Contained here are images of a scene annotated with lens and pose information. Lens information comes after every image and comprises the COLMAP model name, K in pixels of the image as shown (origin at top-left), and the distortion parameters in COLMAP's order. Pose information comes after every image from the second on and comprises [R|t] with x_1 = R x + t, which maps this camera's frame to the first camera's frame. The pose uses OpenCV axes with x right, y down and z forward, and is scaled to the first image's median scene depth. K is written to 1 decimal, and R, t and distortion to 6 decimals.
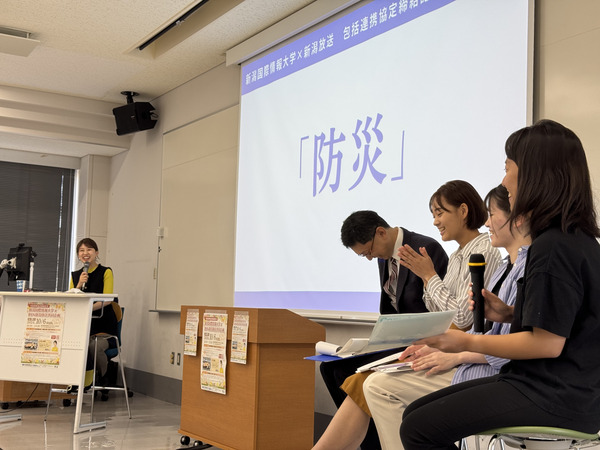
lens RADIAL K [[838.0, 0, 300.0], [0, 838.0, 225.0], [0, 0, 1]] dist [0.038522, 0.051939]
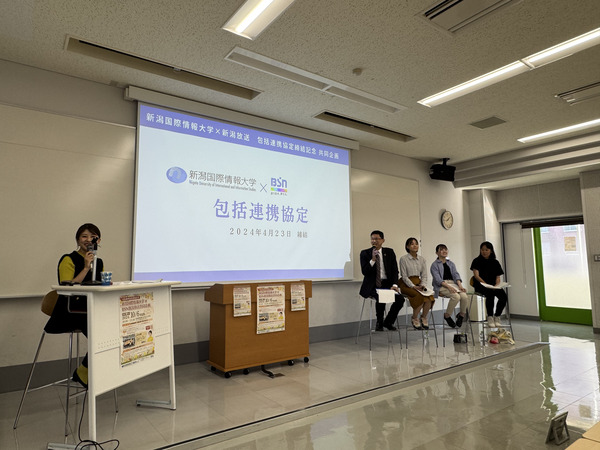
lens RADIAL K [[389.7, 0, 299.0], [0, 389.7, 217.3], [0, 0, 1]] dist [-0.003235, 0.001001]
pose [[-0.091991, 0.088456, 0.991823, -0.780181], [-0.090774, 0.991154, -0.096815, 0.032335], [-0.991614, -0.098938, -0.083147, 0.876948]]
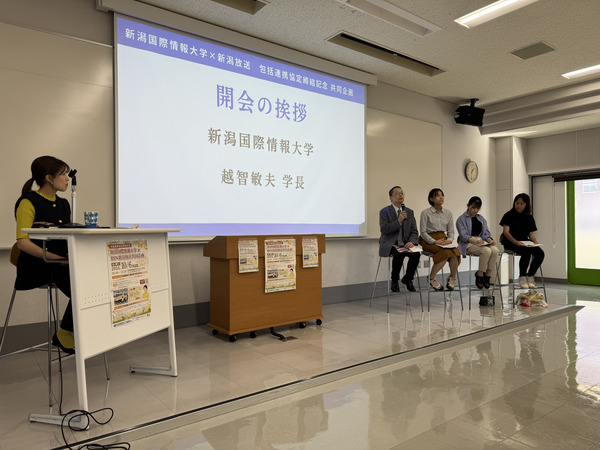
lens RADIAL K [[423.3, 0, 300.0], [0, 423.3, 225.0], [0, 0, 1]] dist [0.072465, -0.105458]
pose [[-0.109865, -0.020947, 0.993726, -0.730308], [-0.091545, 0.995742, 0.010869, 0.058937], [-0.989722, -0.089777, -0.111314, 0.900986]]
